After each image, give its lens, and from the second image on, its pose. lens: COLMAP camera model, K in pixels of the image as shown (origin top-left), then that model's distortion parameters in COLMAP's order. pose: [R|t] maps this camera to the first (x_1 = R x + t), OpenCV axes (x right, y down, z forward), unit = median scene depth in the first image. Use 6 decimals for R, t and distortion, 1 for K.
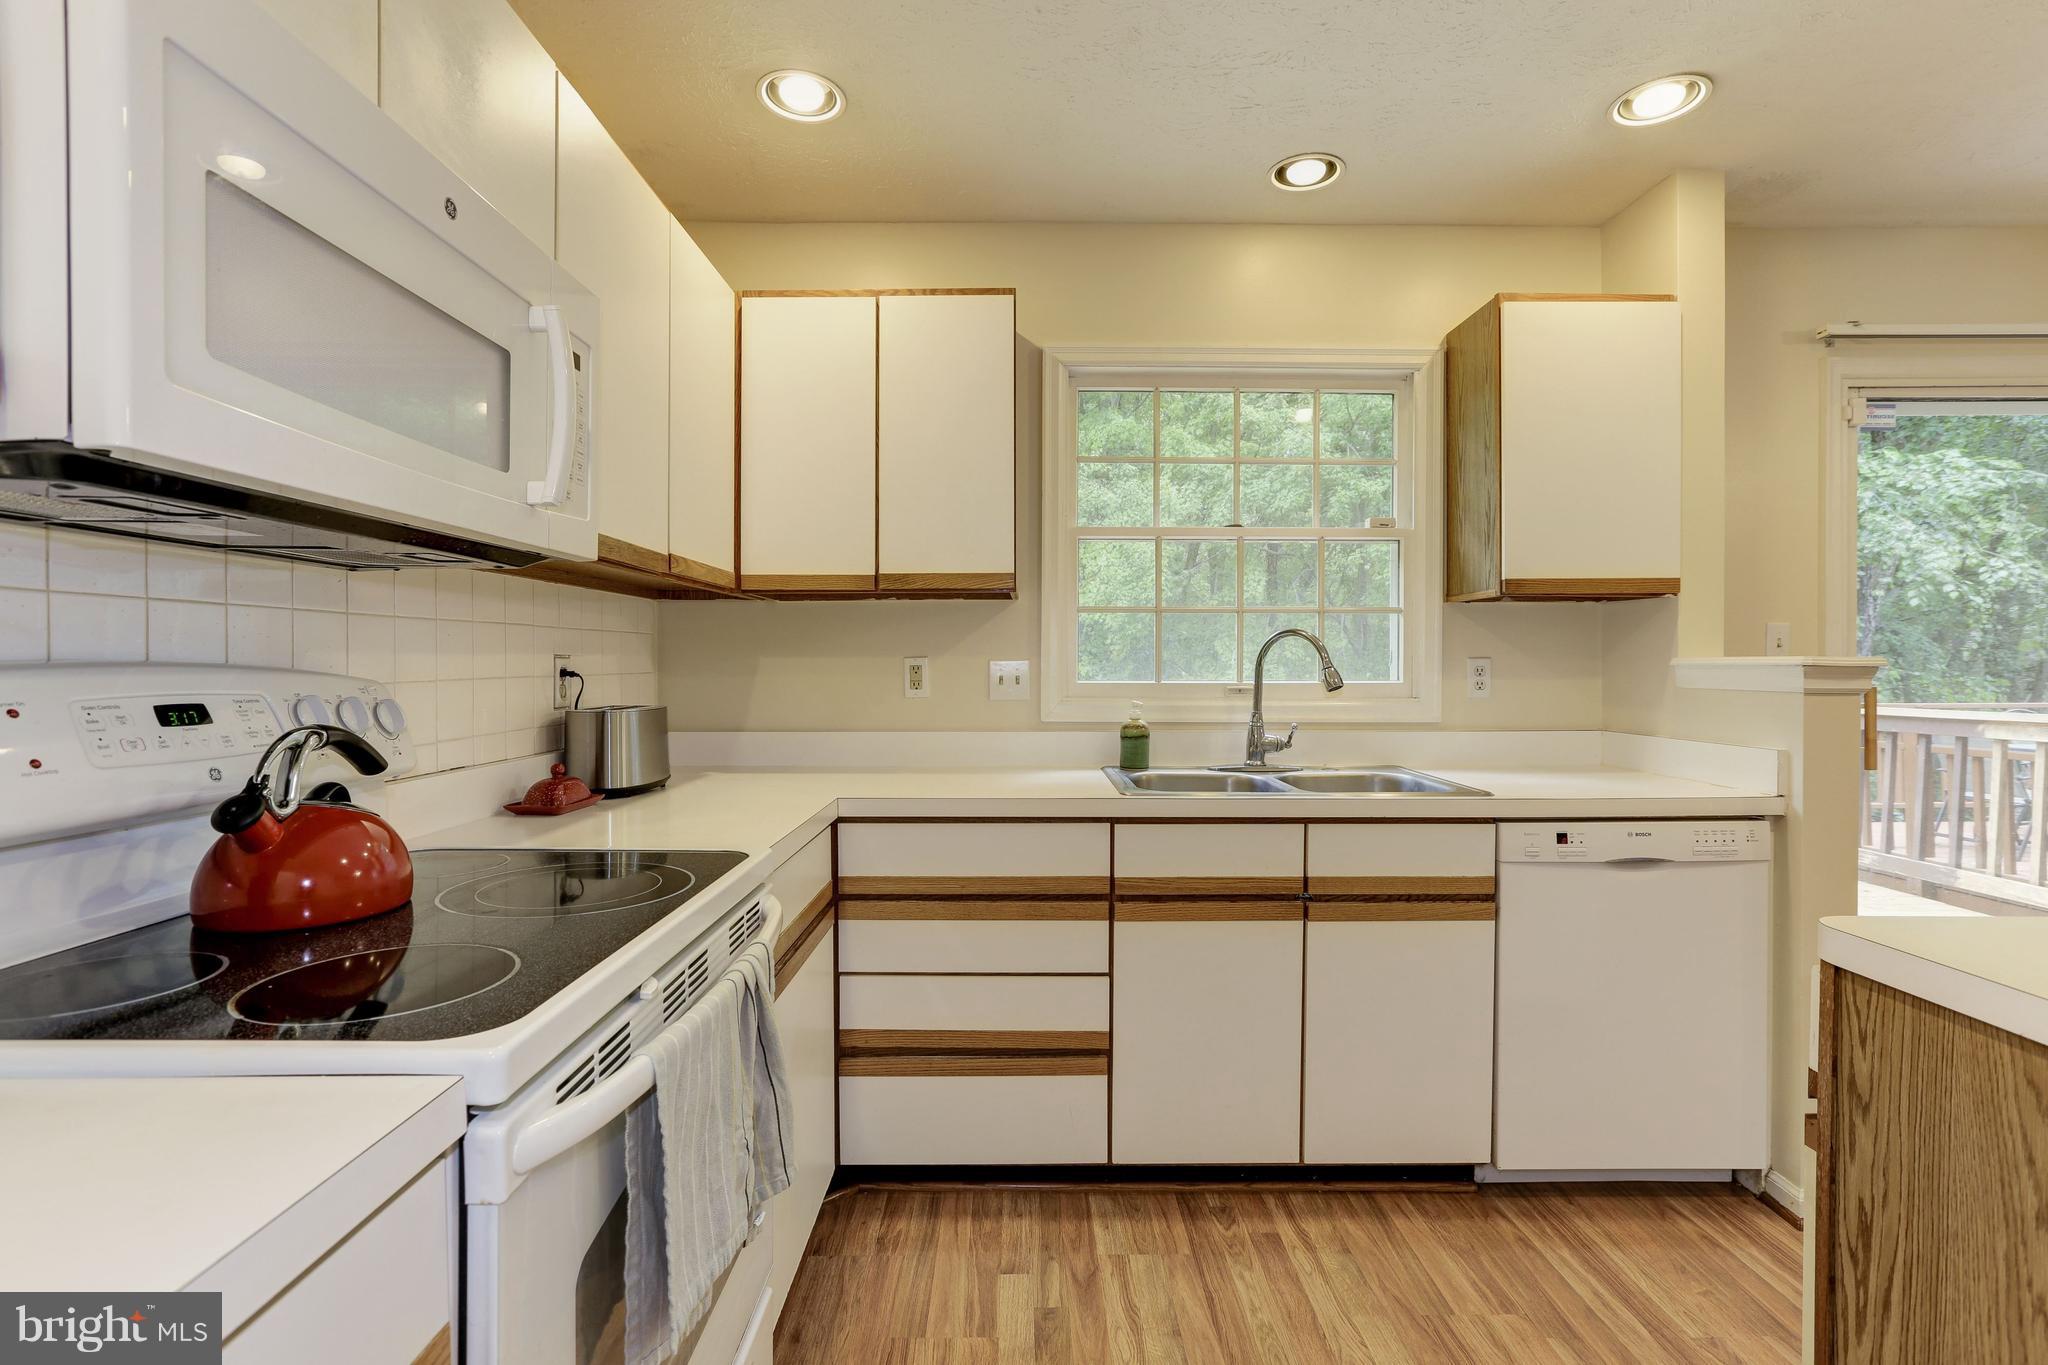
lens RADIAL K [[933.5, 0, 1017.4], [0, 933.5, 677.4], [0, 0, 1]] dist [-0.012063, -0.000155]
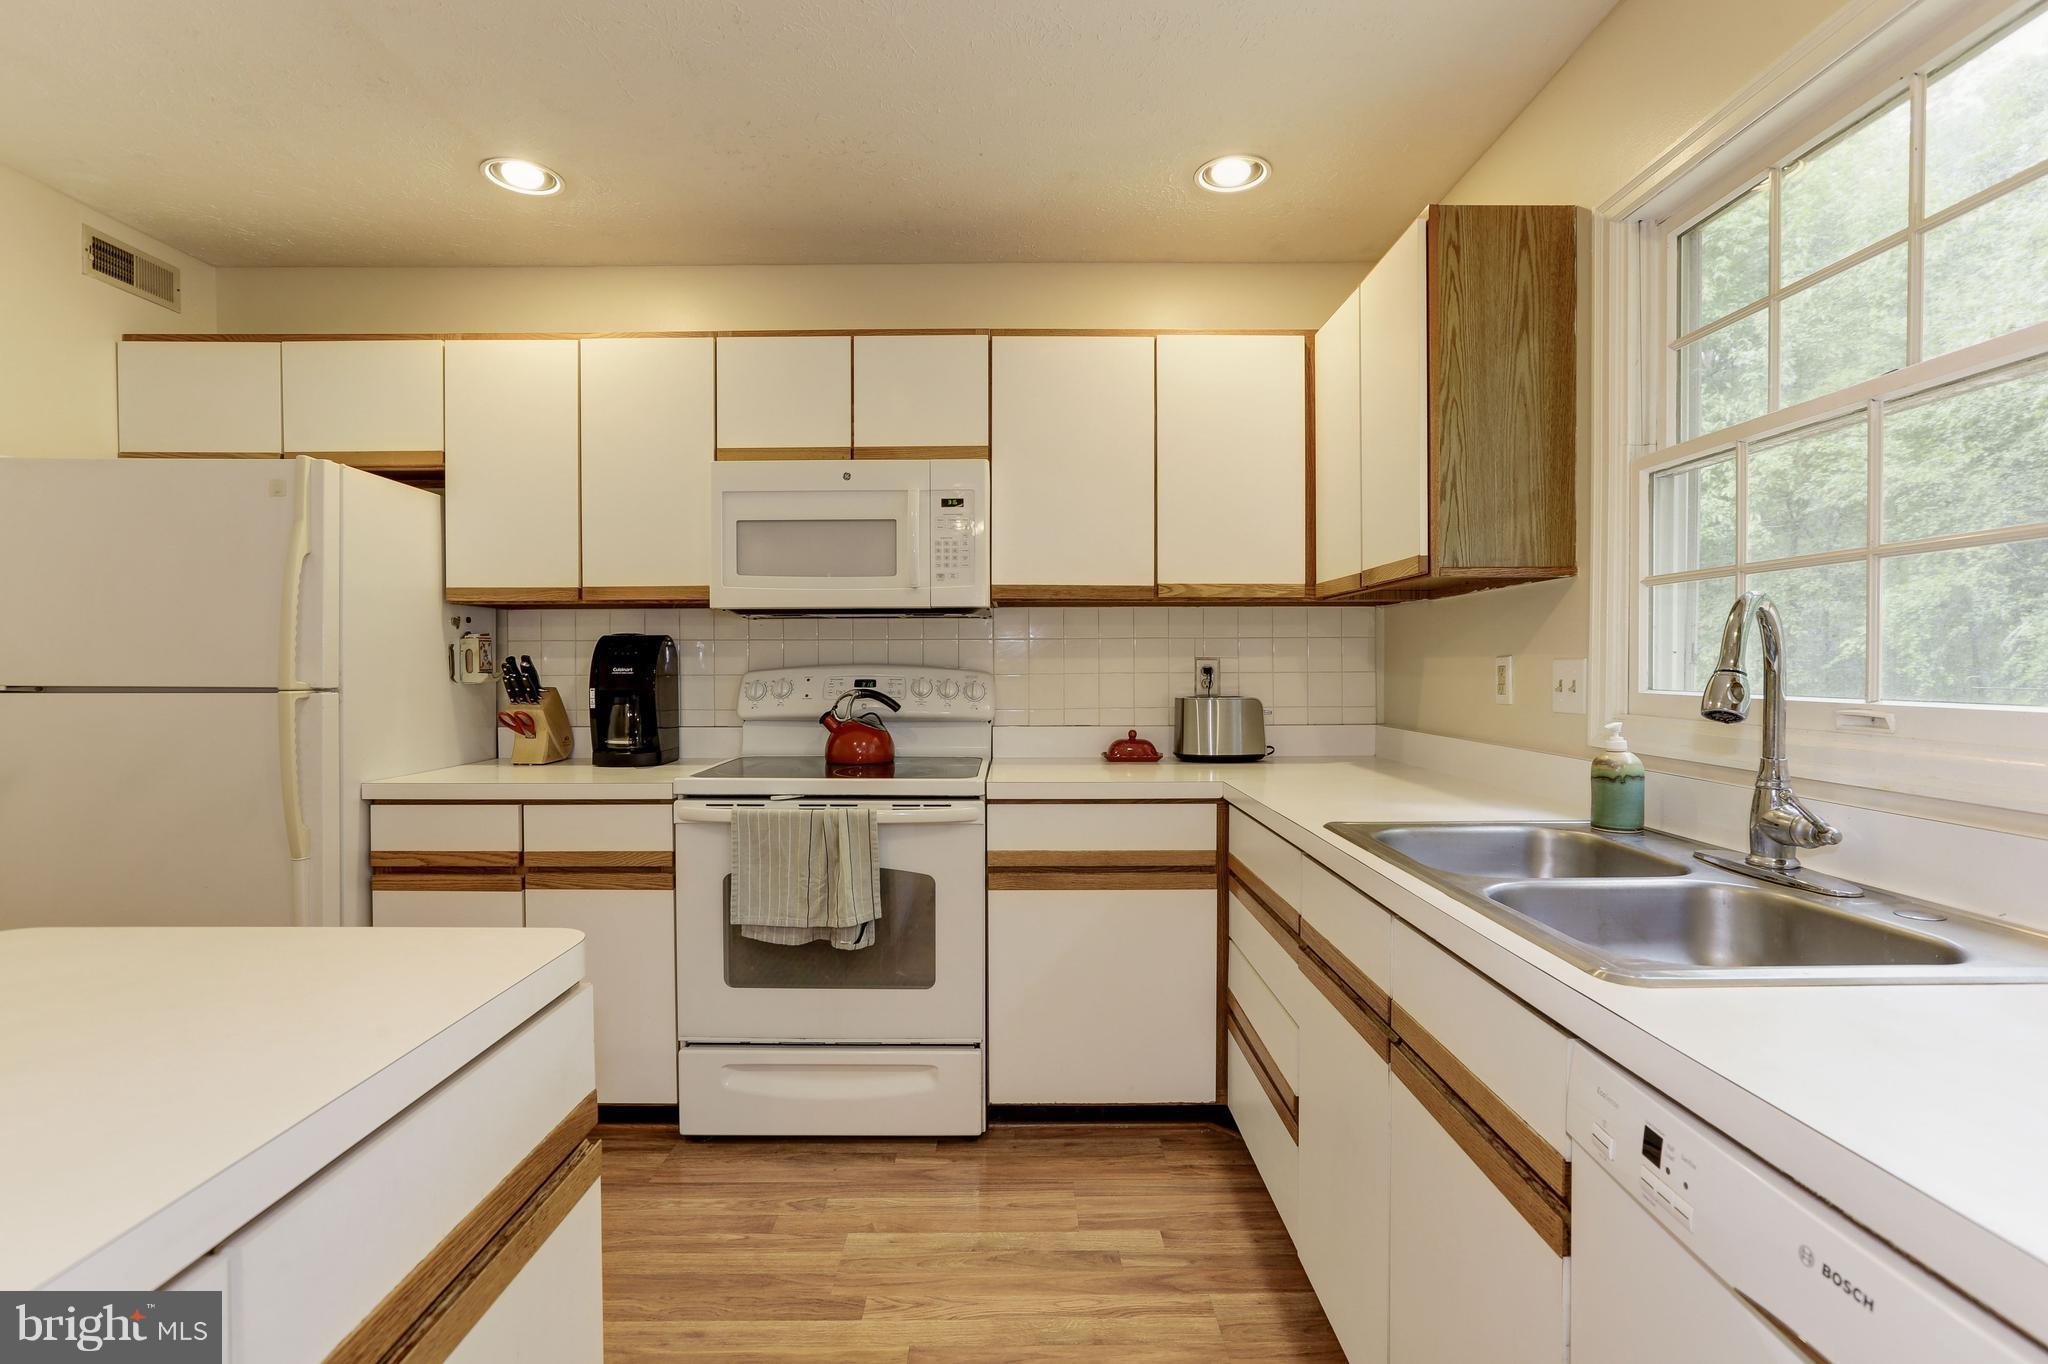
lens RADIAL K [[931.6, 0, 1015.7], [0, 931.6, 682.7], [0, 0, 1]] dist [-0.041943, 0.029951]
pose [[-0.002877, 0.020480, -0.999786, 0.920286], [-0.012212, 0.999715, 0.020514, -0.011735], [0.999921, 0.012268, -0.002626, 0.734024]]
